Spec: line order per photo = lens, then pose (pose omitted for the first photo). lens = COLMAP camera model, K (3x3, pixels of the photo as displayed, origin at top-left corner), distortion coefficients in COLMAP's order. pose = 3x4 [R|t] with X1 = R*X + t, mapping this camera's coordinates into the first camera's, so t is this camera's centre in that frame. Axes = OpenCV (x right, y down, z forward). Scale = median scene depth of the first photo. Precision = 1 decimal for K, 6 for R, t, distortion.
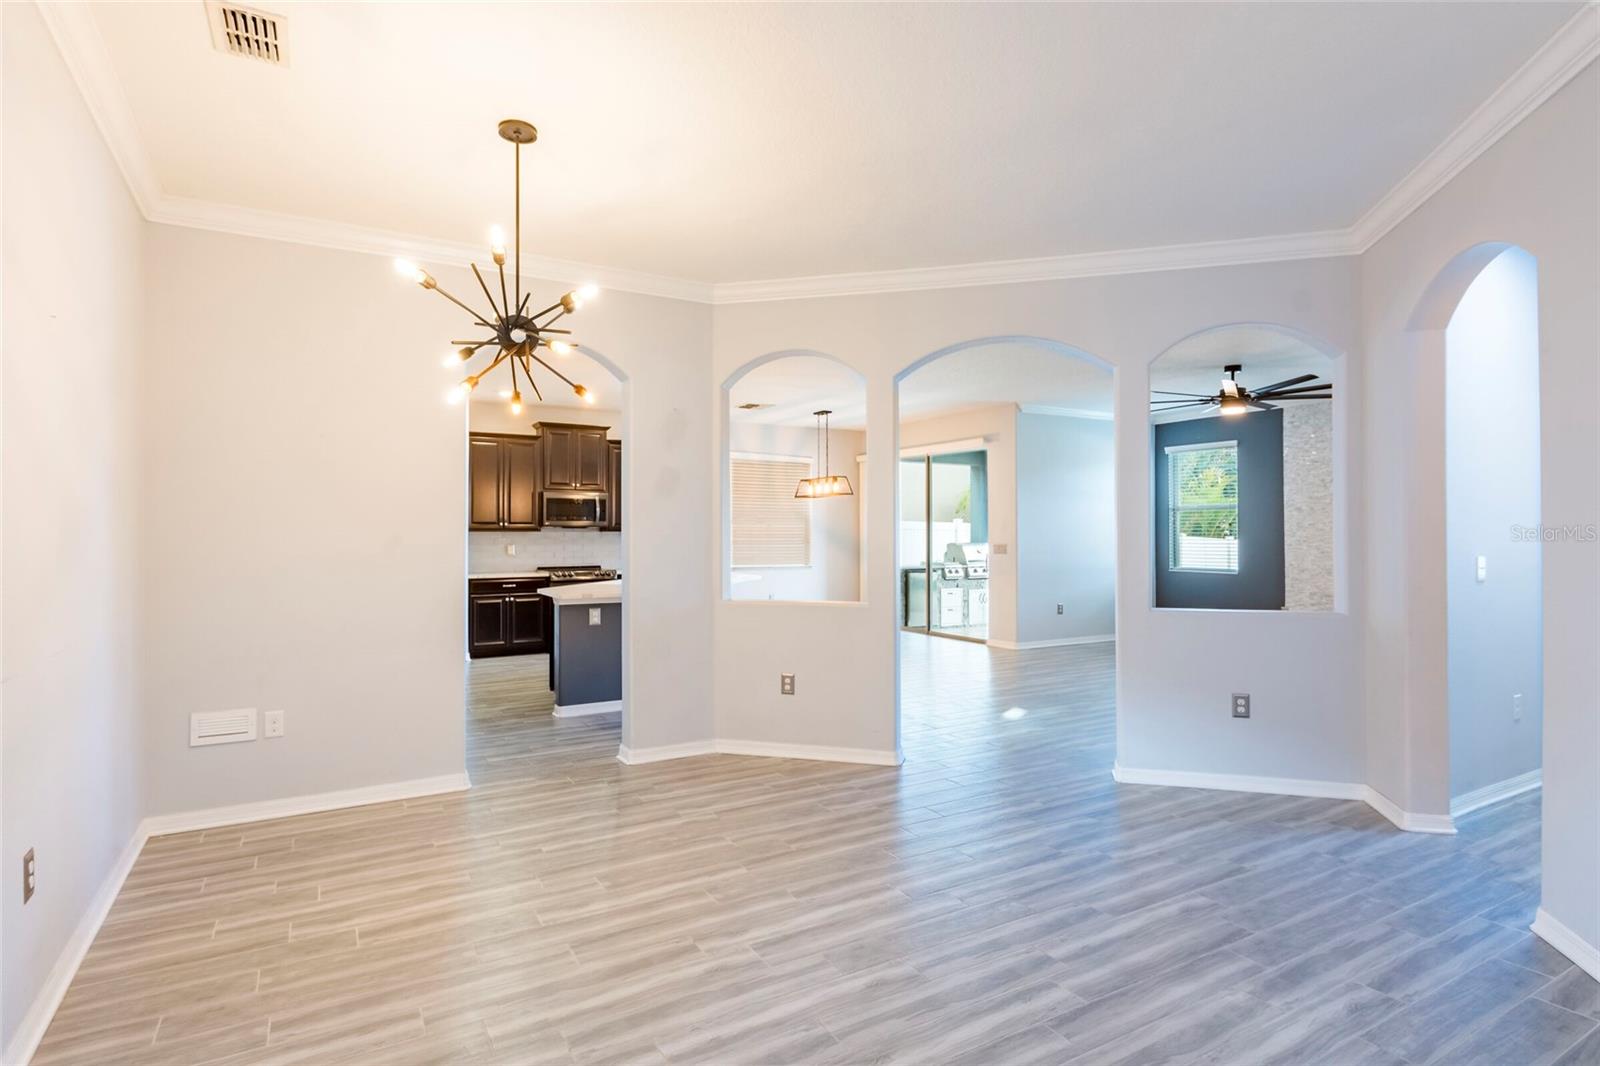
lens RADIAL K [[827.1, 0, 794.7], [0, 827.1, 527.2], [0, 0, 1]] dist [0.016022, -0.013755]
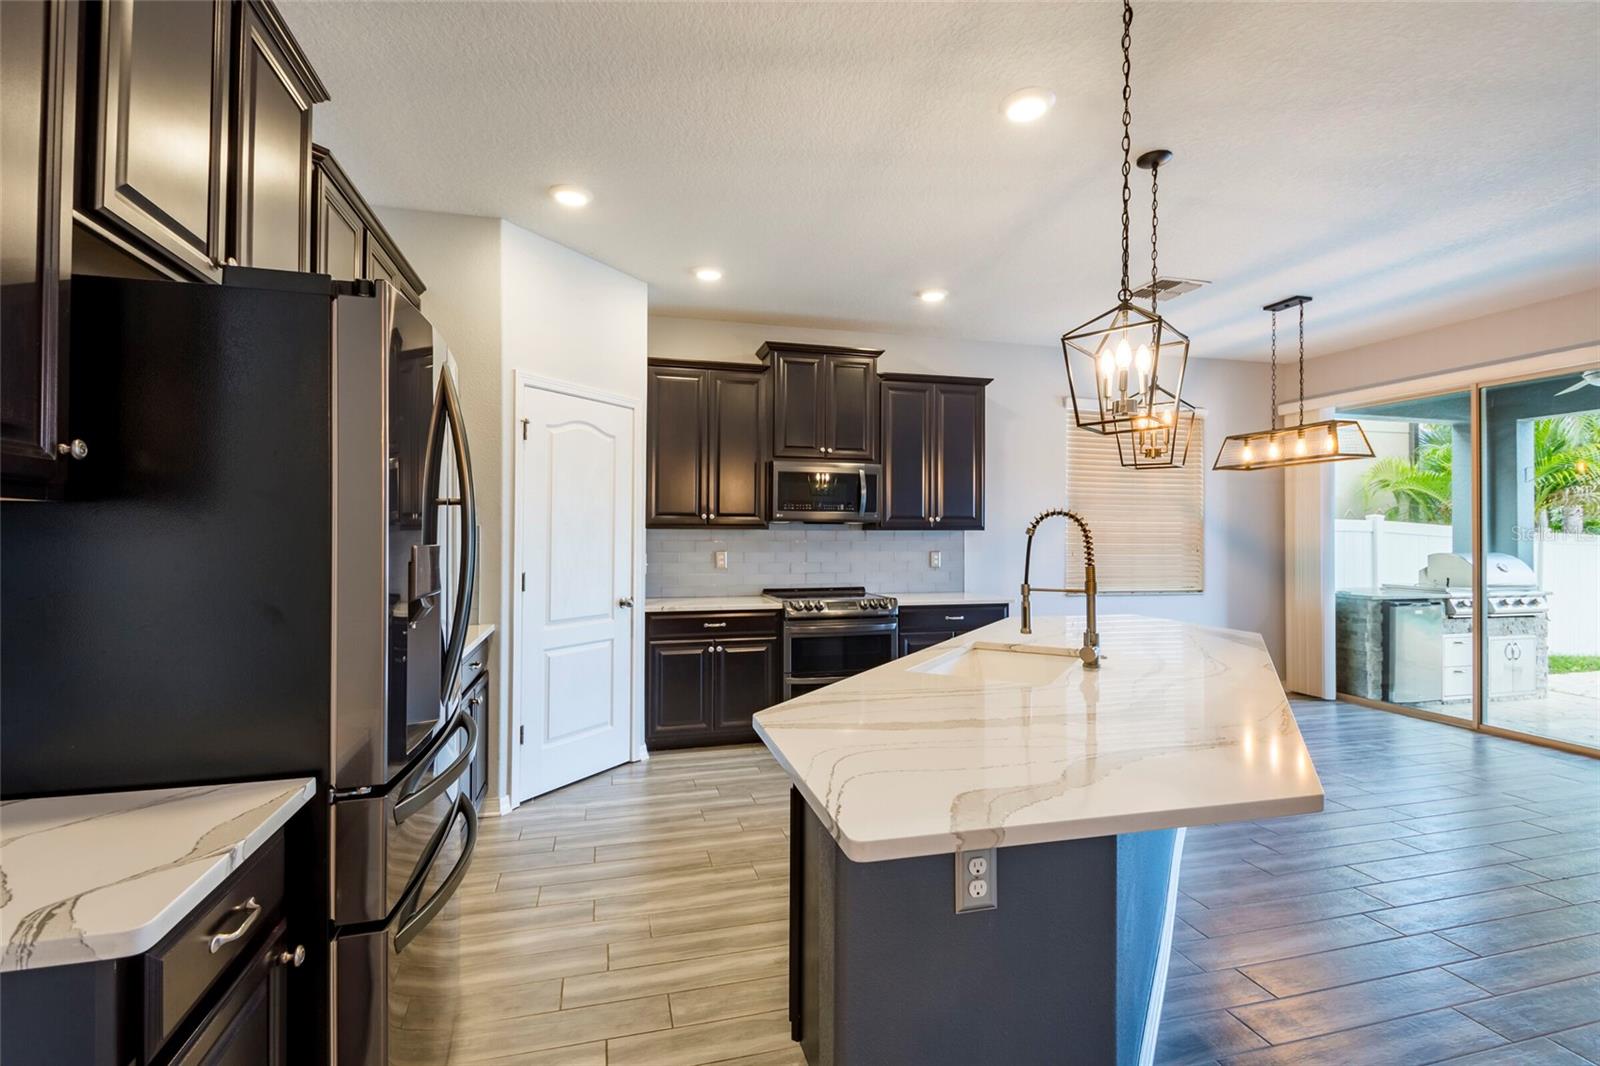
lens RADIAL K [[734.7, 0, 796.0], [0, 734.7, 526.0], [0, 0, 1]] dist [0.034378, -0.023590]
pose [[0.965402, 0.002290, -0.260755, -0.148452], [-0.003438, 0.999986, -0.003944, 0.004590], [0.260743, 0.004703, 0.965397, 0.490055]]
